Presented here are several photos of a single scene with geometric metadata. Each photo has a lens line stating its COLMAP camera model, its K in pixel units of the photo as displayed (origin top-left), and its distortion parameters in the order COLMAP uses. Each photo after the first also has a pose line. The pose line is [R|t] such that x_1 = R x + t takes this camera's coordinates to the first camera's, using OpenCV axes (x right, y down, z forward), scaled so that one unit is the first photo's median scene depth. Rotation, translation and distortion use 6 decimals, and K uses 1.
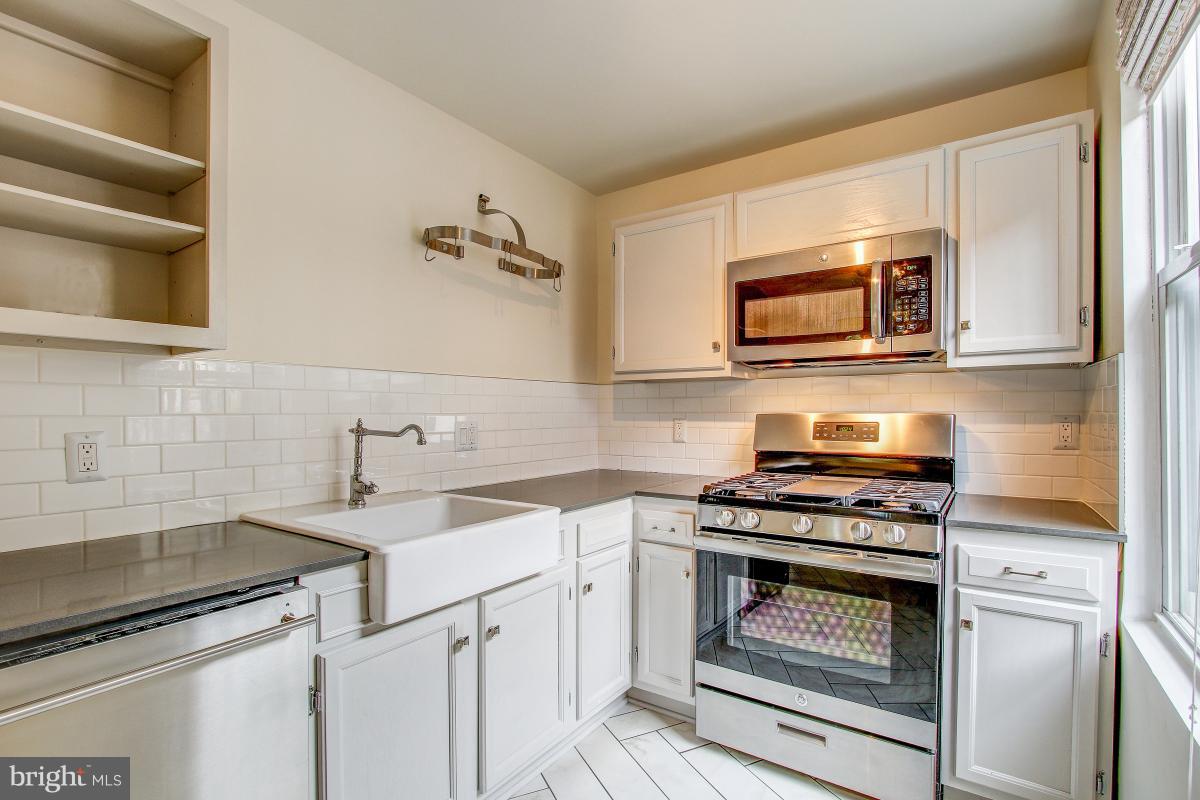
lens RADIAL K [[574.5, 0, 629.9], [0, 574.5, 414.5], [0, 0, 1]] dist [-0.015784, 0.002430]
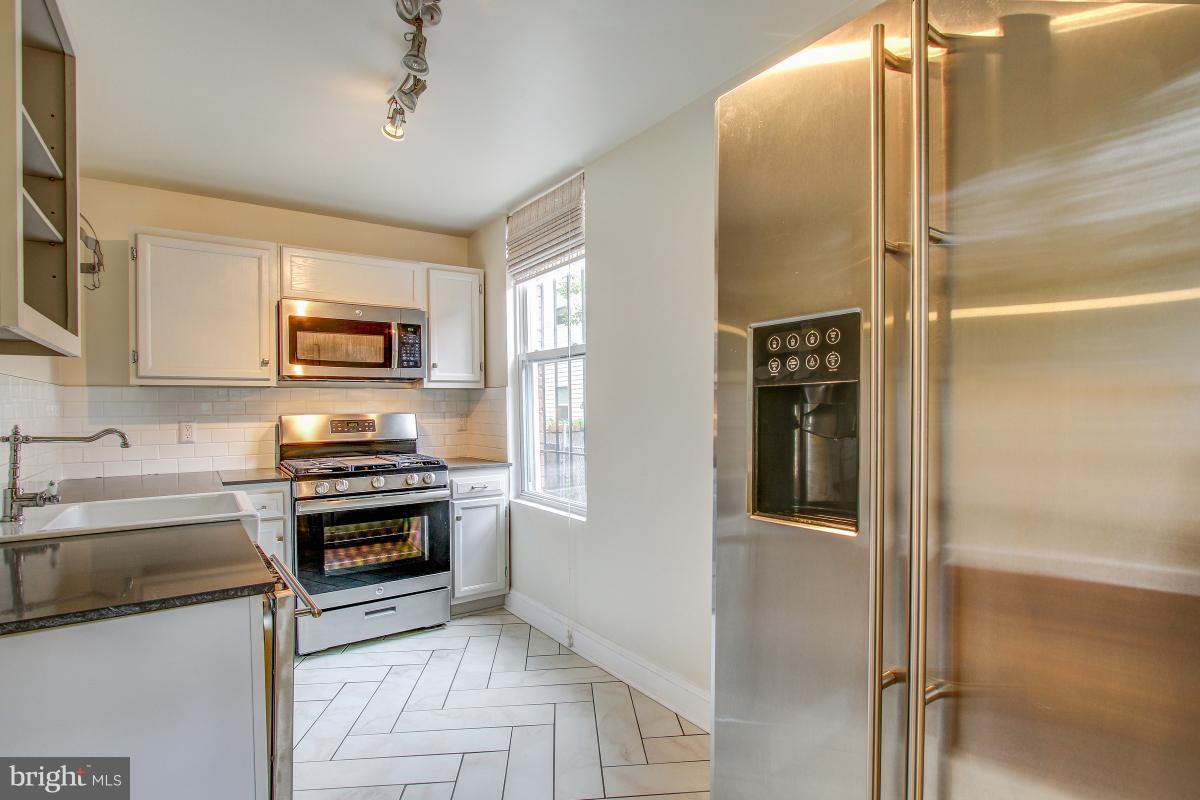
lens RADIAL K [[568.8, 0, 617.0], [0, 568.8, 408.8], [0, 0, 1]] dist [-0.018276, 0.001295]
pose [[0.343784, -0.002560, 0.939045, -0.907189], [0.013778, 0.999902, -0.002318, -0.003362], [-0.938948, 0.013735, 0.343786, -0.178574]]
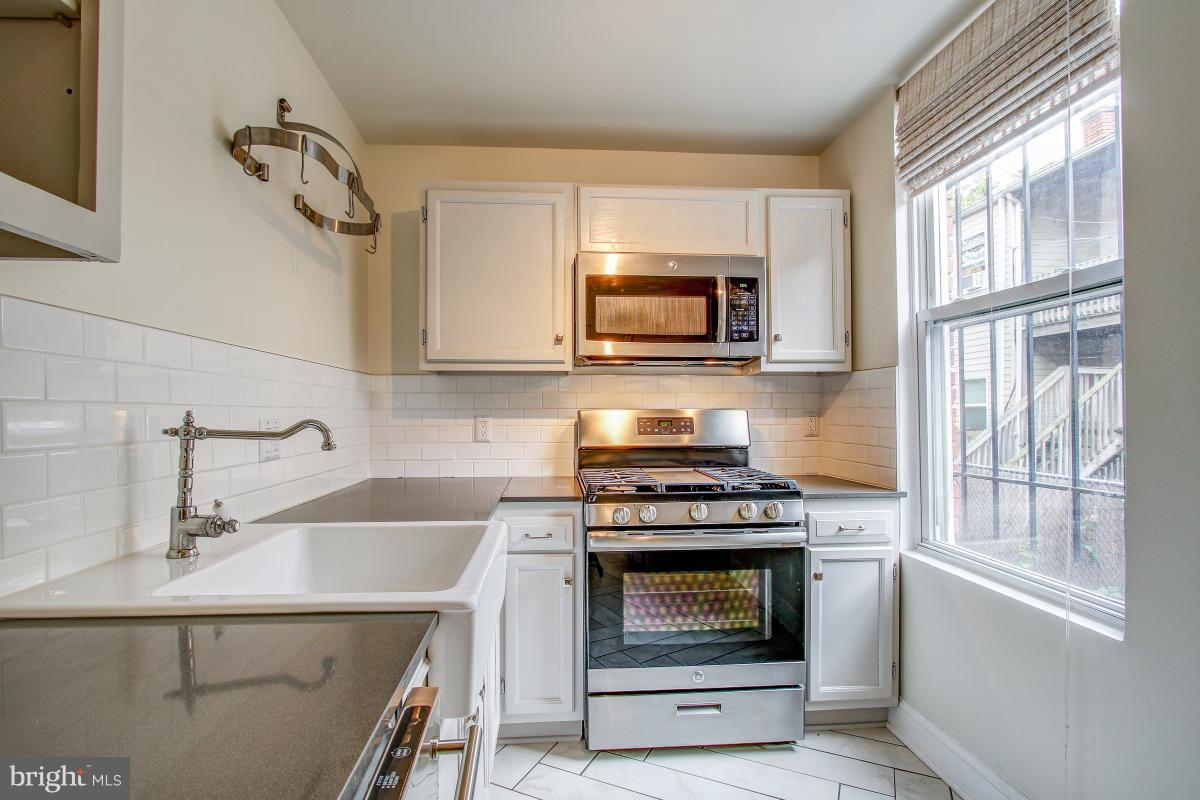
lens RADIAL K [[574.5, 0, 601.5], [0, 574.5, 410.0], [0, 0, 1]] dist [-0.015784, 0.002430]
pose [[0.786256, 0.004173, 0.617886, -0.467908], [0.003608, 0.999929, -0.011344, 0.013189], [-0.617890, 0.011149, 0.786186, 0.249637]]
